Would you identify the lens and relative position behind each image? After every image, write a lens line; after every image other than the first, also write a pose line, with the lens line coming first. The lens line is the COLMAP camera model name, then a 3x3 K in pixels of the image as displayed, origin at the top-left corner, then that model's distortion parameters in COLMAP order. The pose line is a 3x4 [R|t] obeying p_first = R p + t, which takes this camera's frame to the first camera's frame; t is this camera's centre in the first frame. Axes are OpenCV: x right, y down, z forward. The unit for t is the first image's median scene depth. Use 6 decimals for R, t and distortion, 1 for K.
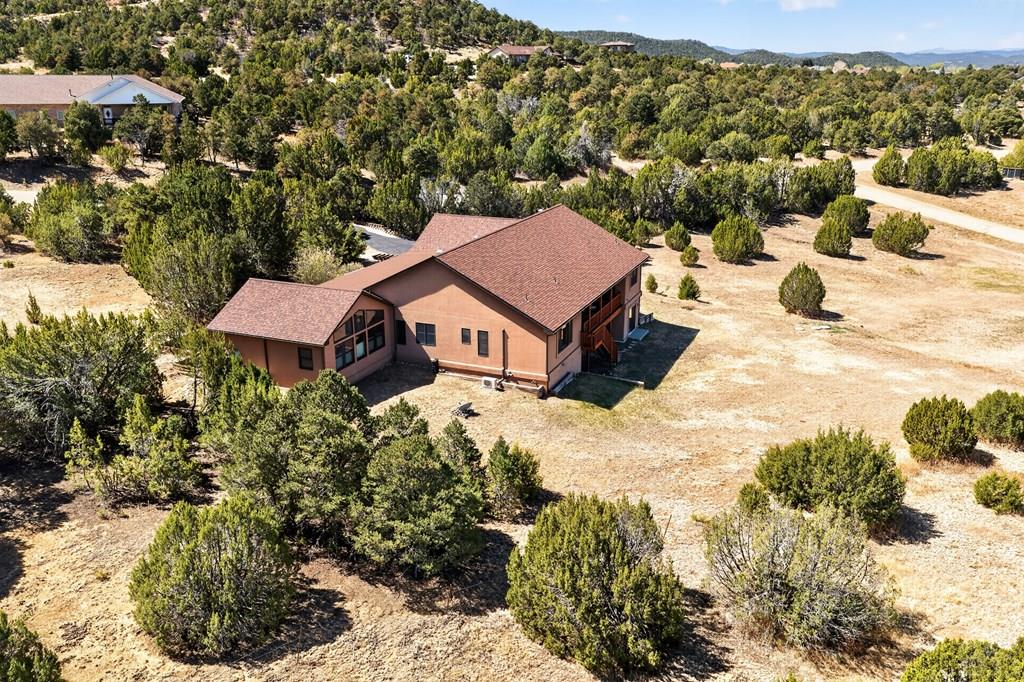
lens RADIAL K [[861.3, 0, 512.0], [0, 861.3, 341.0], [0, 0, 1]] dist [-0.006817, -0.007592]
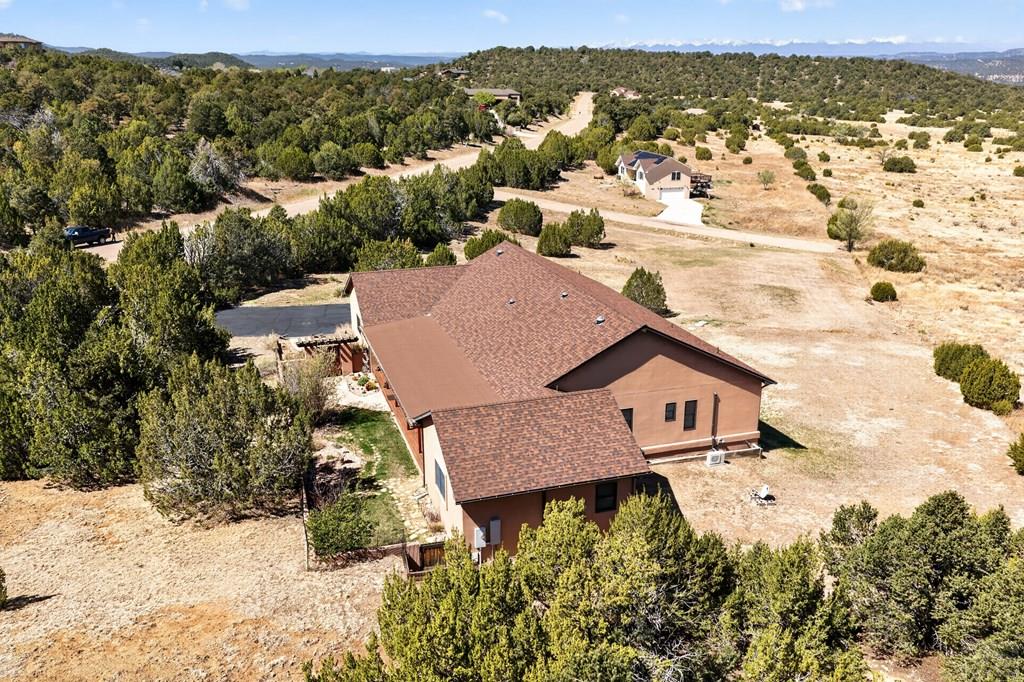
lens RADIAL K [[861.3, 0, 512.0], [0, 861.3, 341.0], [0, 0, 1]] dist [-0.006817, -0.007592]
pose [[0.702013, -0.202914, 0.682645, -0.703164], [0.202620, 0.975843, 0.081697, -0.168654], [-0.682732, 0.080965, 0.726169, 0.505382]]
